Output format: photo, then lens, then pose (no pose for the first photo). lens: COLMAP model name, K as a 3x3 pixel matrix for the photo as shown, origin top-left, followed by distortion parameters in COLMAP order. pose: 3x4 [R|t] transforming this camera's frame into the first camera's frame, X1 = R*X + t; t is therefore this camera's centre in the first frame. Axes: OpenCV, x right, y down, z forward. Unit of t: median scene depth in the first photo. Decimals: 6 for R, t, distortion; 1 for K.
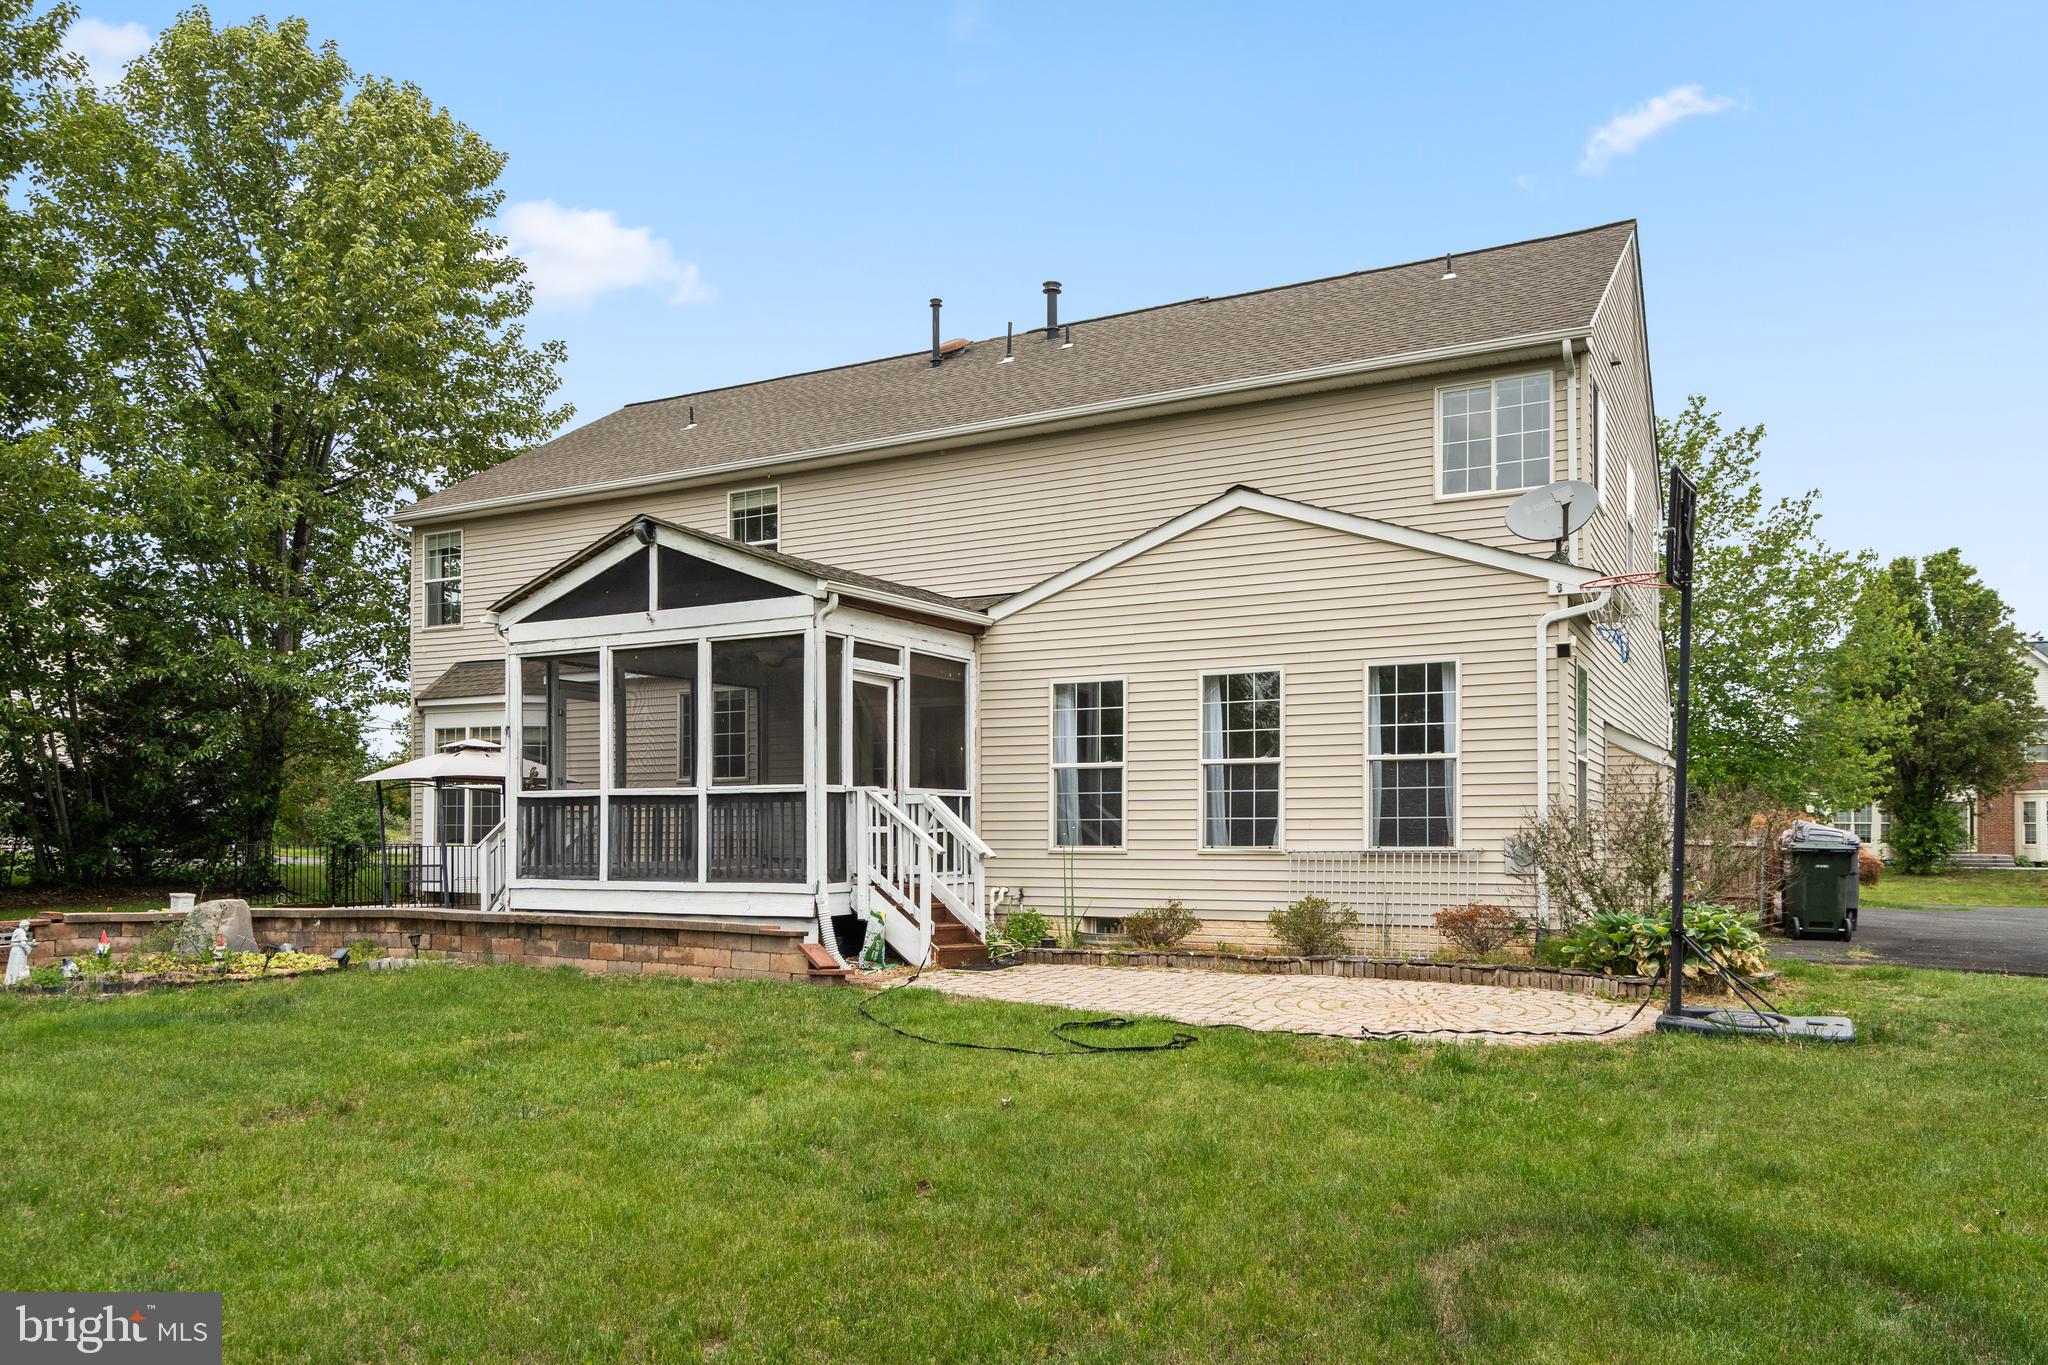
lens RADIAL K [[1440.5, 0, 1024.0], [0, 1440.5, 682.5], [0, 0, 1]] dist [0.001532, 0.000278]
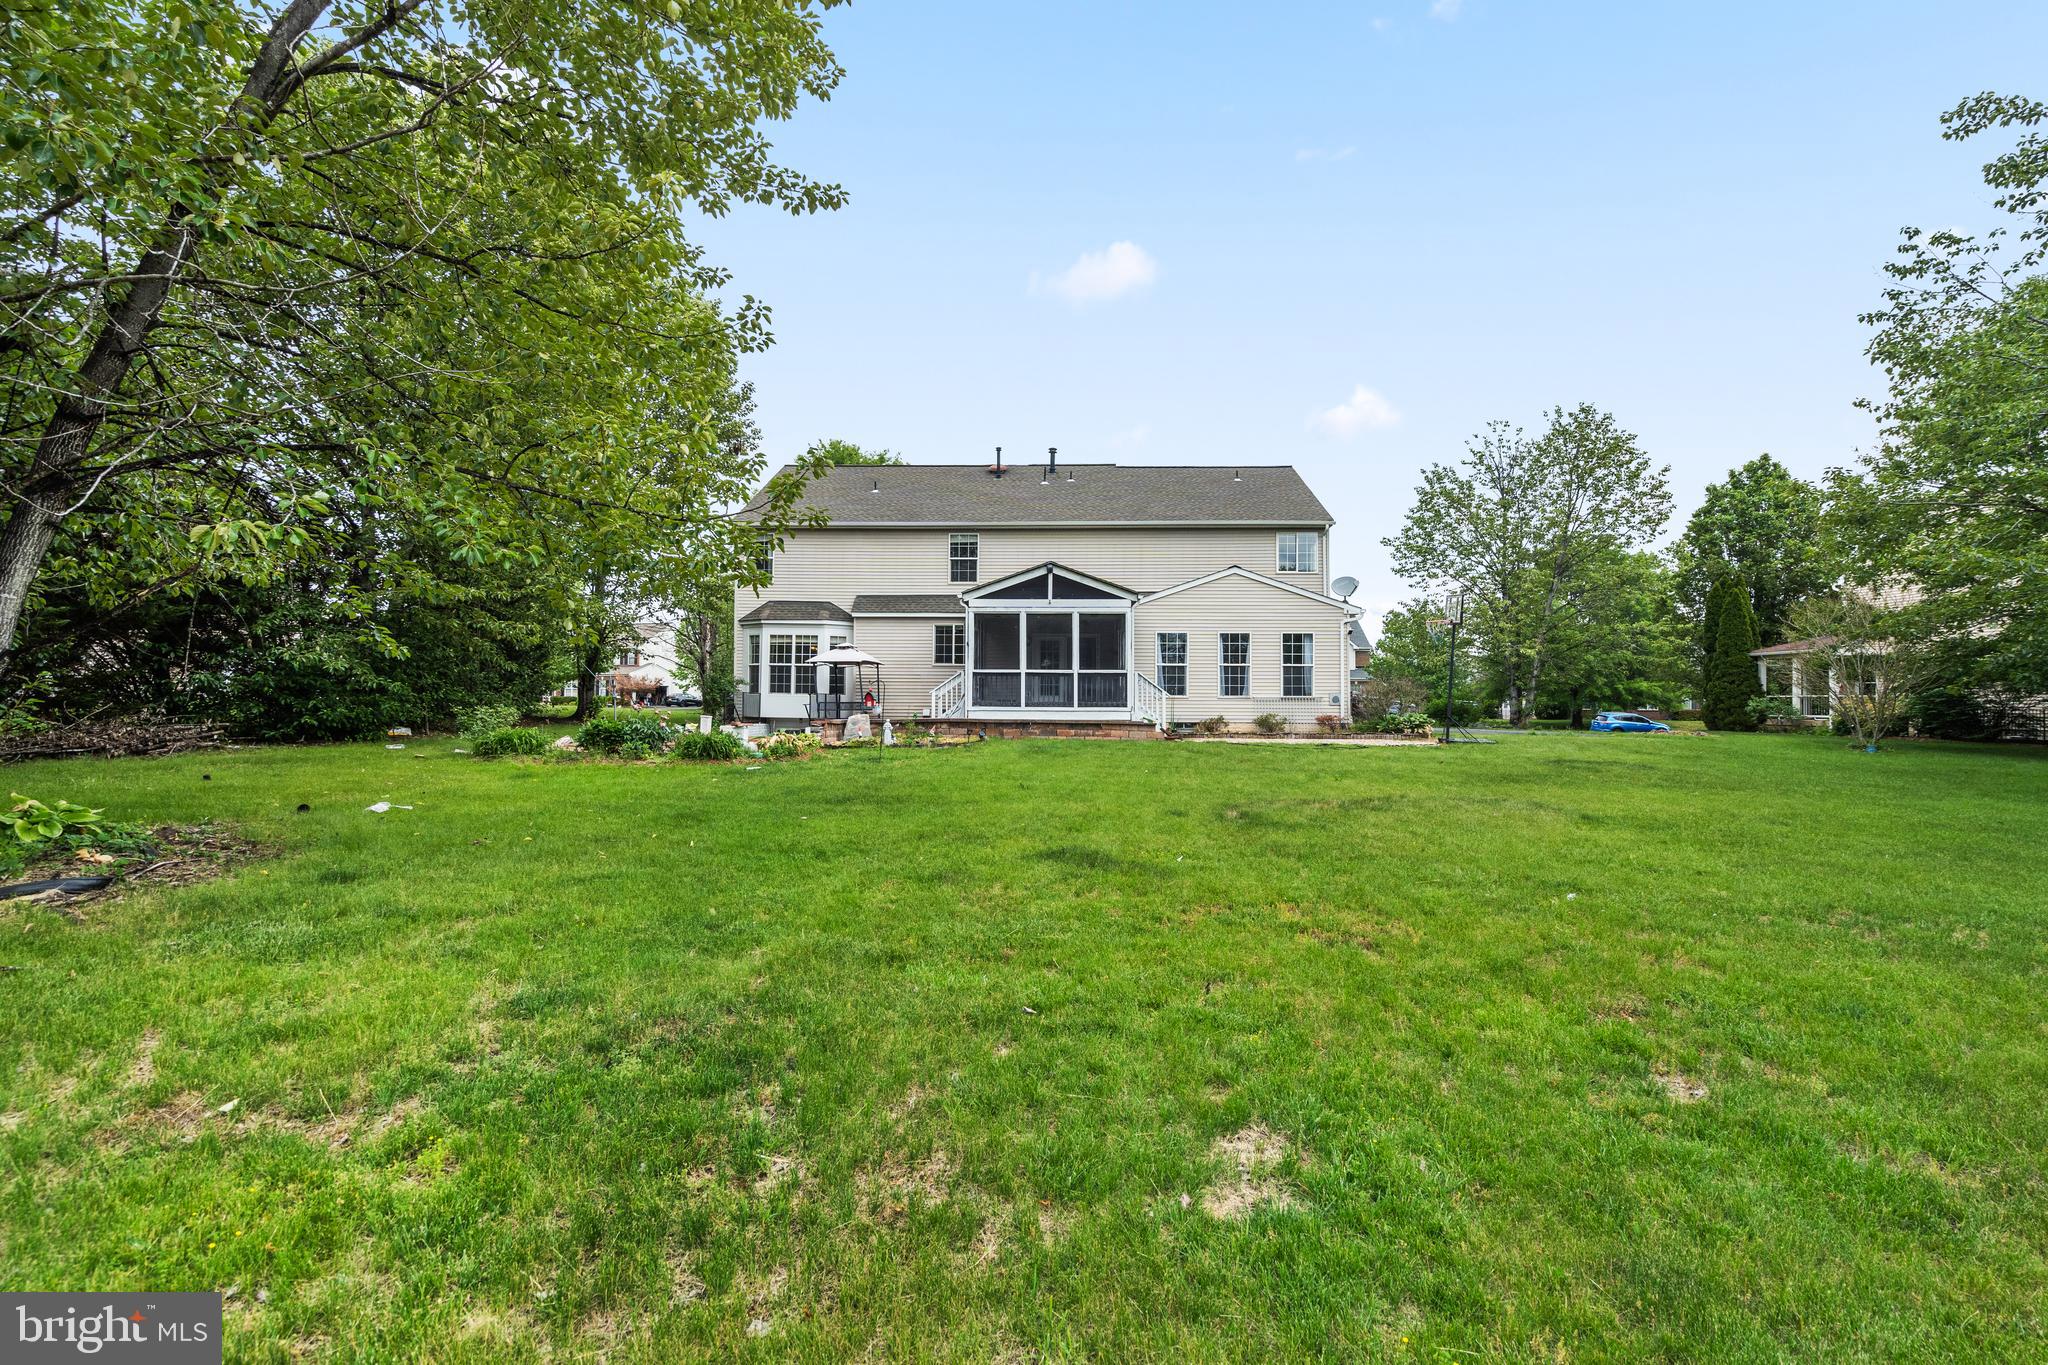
lens RADIAL K [[937.6, 0, 1024.0], [0, 937.6, 682.5], [0, 0, 1]] dist [-0.000072, -0.000006]
pose [[0.882249, 0.015271, 0.470536, -1.055127], [-0.049097, 0.997008, 0.059699, -0.001377], [-0.468216, -0.075771, 0.880359, -0.408399]]
